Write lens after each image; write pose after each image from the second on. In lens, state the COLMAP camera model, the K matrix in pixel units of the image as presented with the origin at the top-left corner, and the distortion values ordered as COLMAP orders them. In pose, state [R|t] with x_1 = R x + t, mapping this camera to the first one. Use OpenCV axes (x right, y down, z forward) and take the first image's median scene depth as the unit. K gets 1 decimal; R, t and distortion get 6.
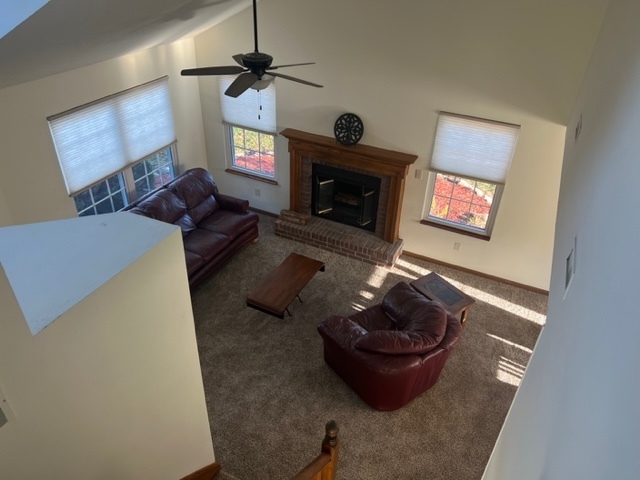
lens RADIAL K [[473.0, 0, 320.0], [0, 473.0, 240.0], [0, 0, 1]] dist [-0.000788, -0.003893]
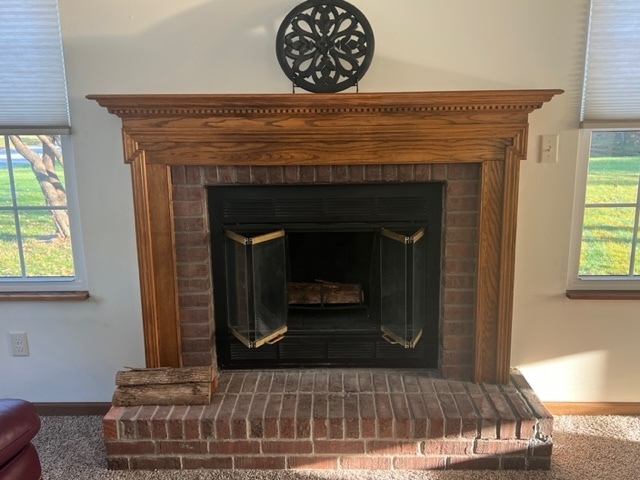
lens RADIAL K [[581.6, 0, 320.0], [0, 581.6, 240.0], [0, 0, 1]] dist [0.007275, 0.002743]
pose [[0.907891, -0.132773, 0.397625, -0.108536], [0.268285, 0.912859, -0.307753, 0.006585], [-0.322114, 0.386082, 0.864398, 0.661193]]
